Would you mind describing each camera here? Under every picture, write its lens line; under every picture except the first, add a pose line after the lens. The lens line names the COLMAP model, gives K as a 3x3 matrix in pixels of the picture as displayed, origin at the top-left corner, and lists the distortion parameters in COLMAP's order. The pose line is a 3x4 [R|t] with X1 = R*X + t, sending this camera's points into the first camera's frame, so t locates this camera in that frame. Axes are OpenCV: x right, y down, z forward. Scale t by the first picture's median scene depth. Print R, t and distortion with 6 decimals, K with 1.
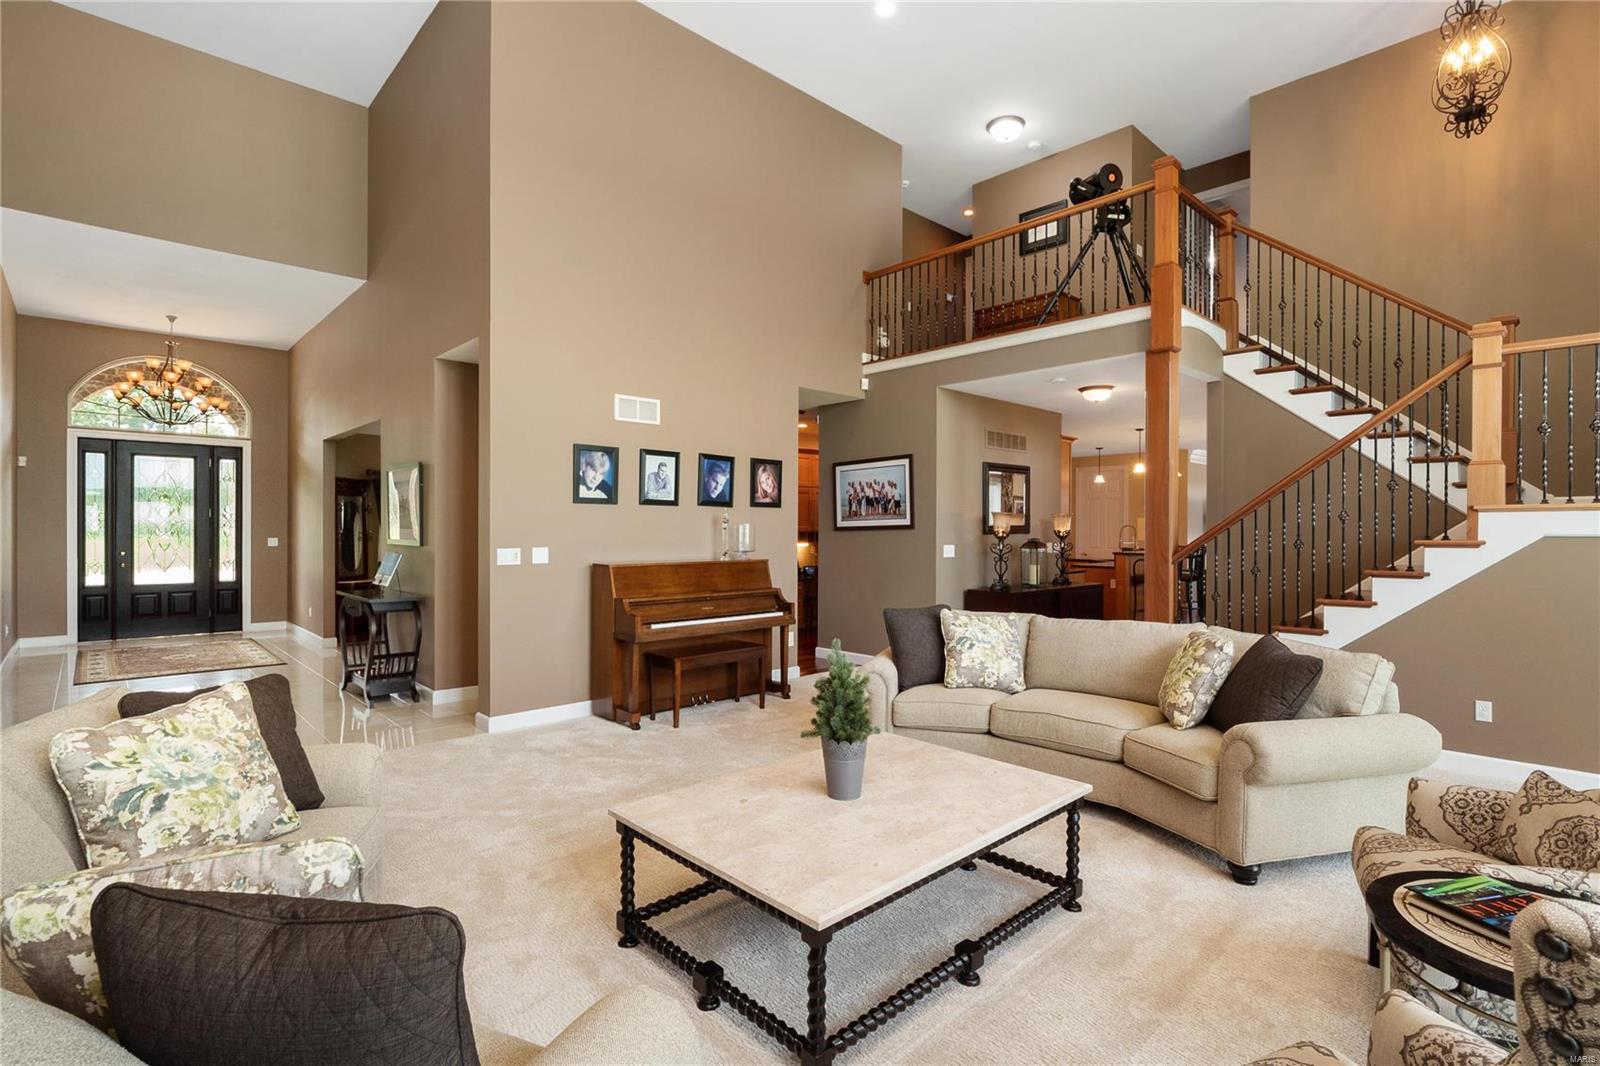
lens RADIAL K [[764.8, 0, 799.9], [0, 764.8, 538.4], [0, 0, 1]] dist [-0.012515, 0.001548]
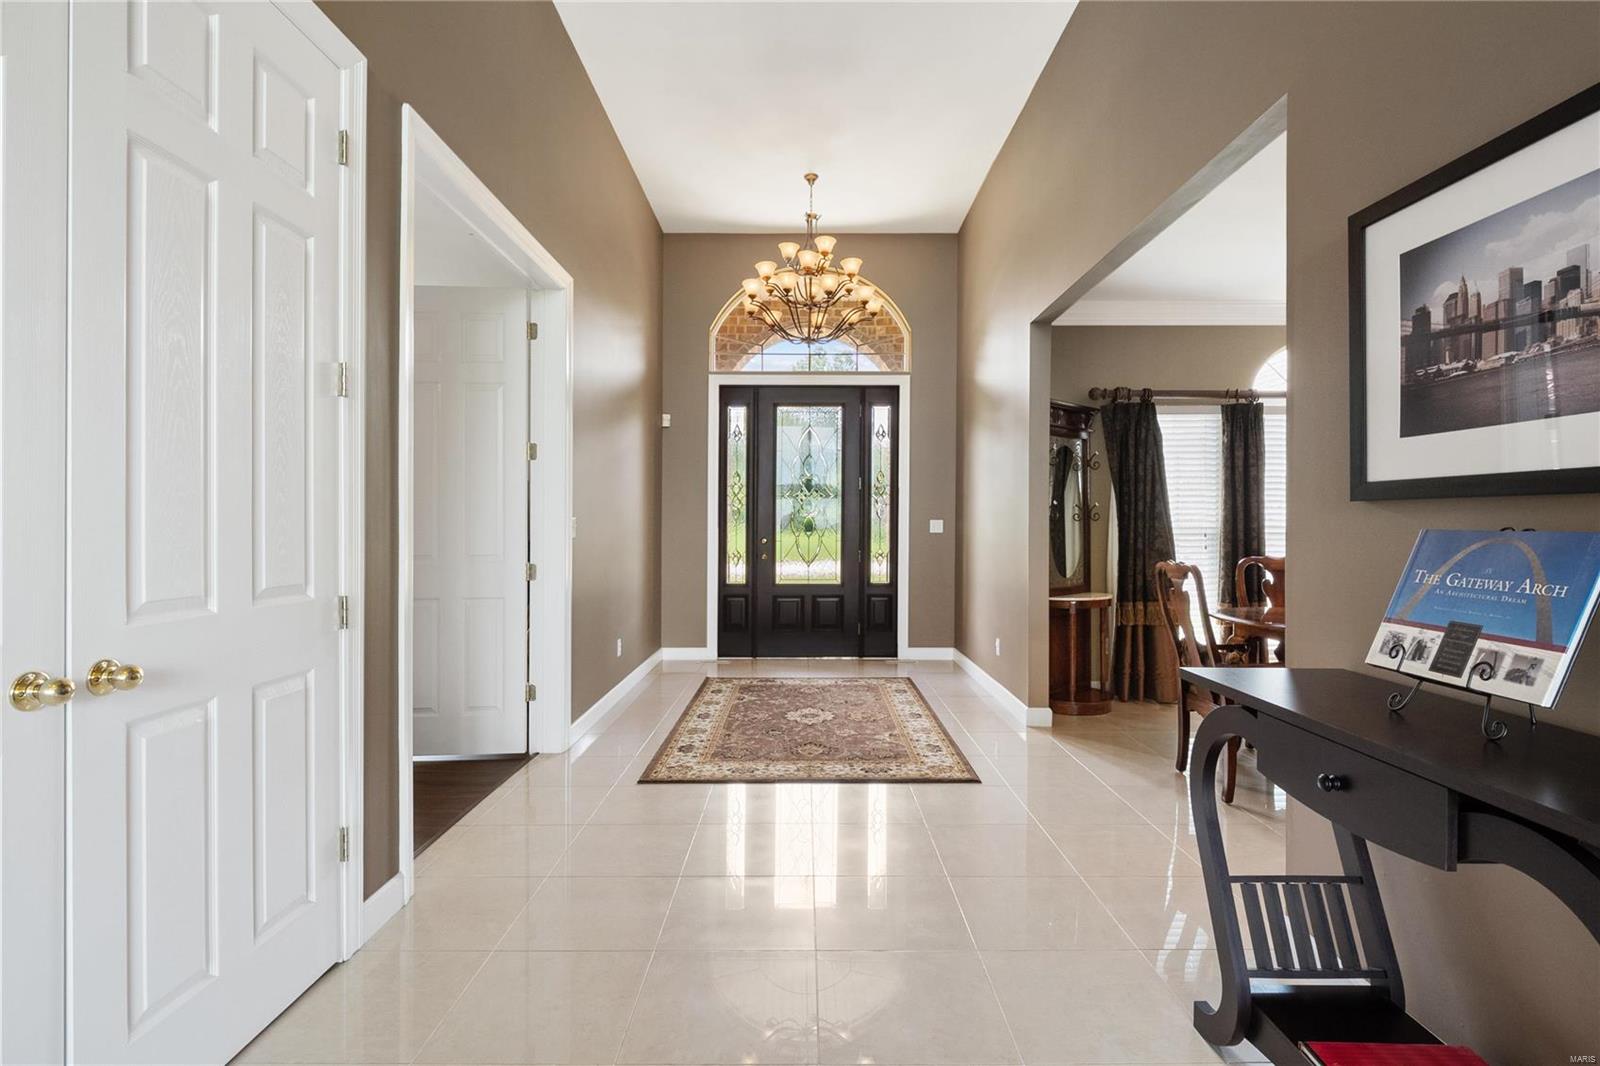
lens RADIAL K [[764.8, 0, 795.5], [0, 764.8, 523.0], [0, 0, 1]] dist [-0.012515, 0.001548]
pose [[0.727793, 0.004625, -0.685782, -0.352584], [-0.005237, 0.999986, 0.001186, 0.002215], [0.685777, 0.002728, 0.727806, 0.467183]]
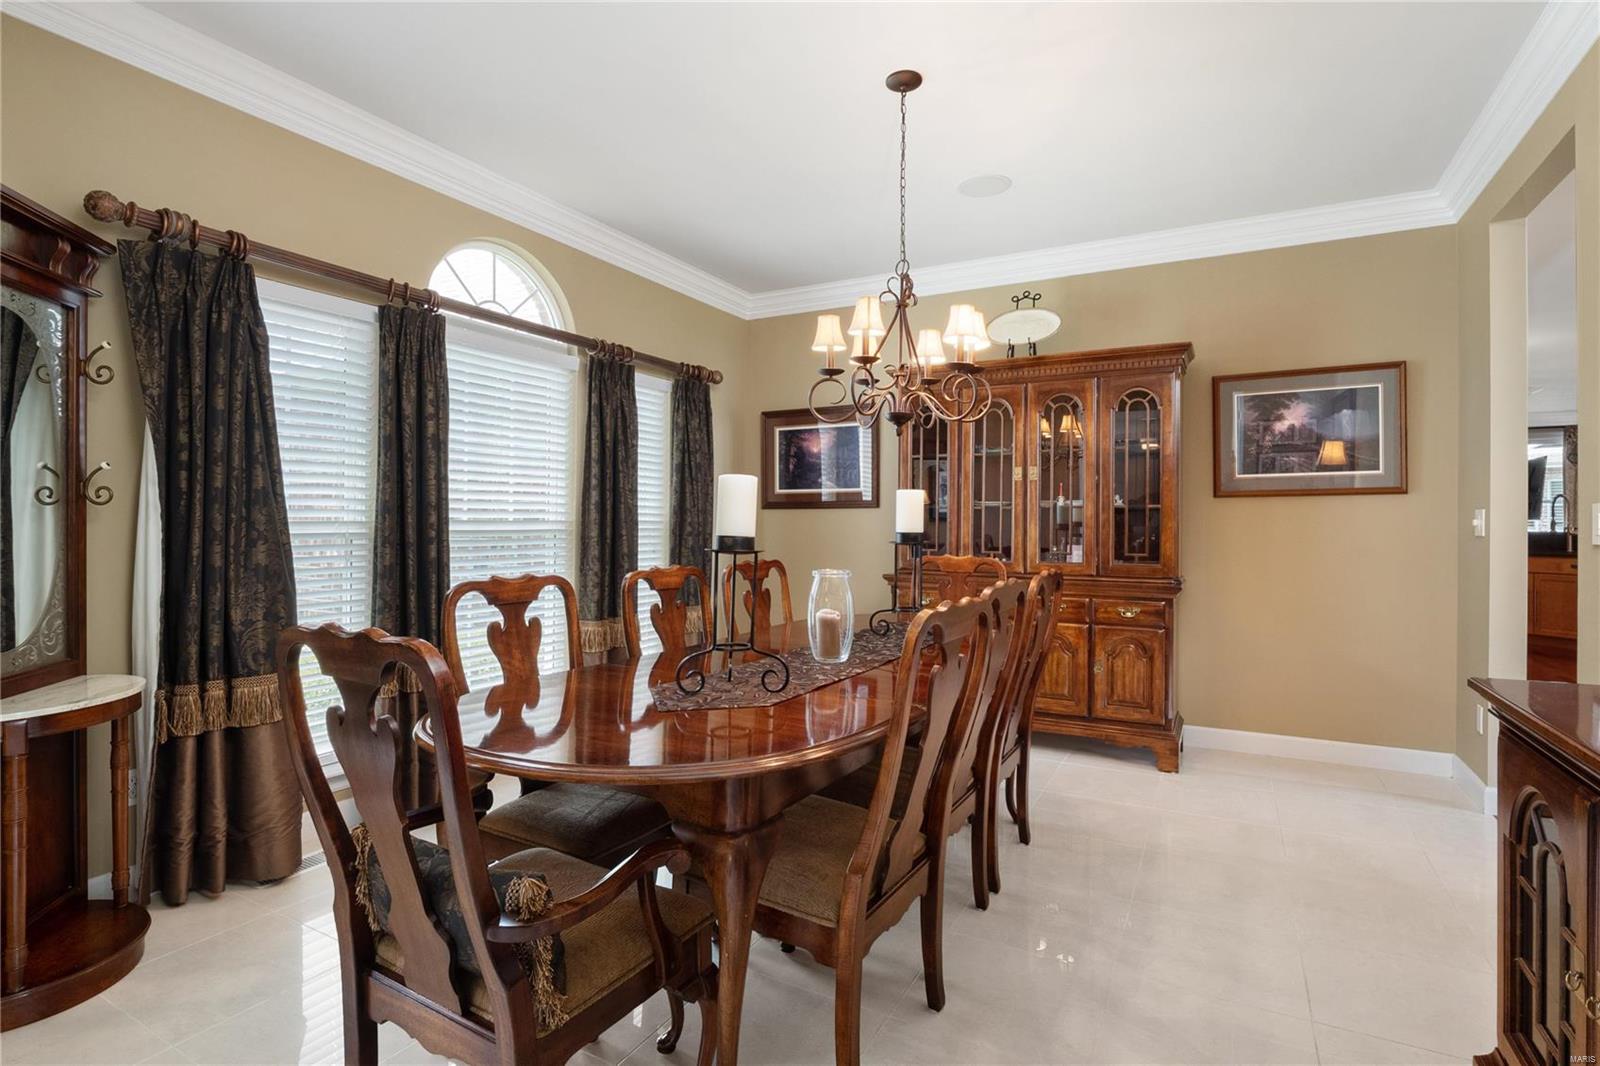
lens RADIAL K [[764.8, 0, 769.2], [0, 764.8, 517.1], [0, 0, 1]] dist [-0.012515, 0.001548]
pose [[0.951483, 0.009408, 0.307558, -0.446420], [-0.006947, 0.999935, -0.009095, 0.004143], [-0.307624, 0.006517, 0.951486, 0.725136]]
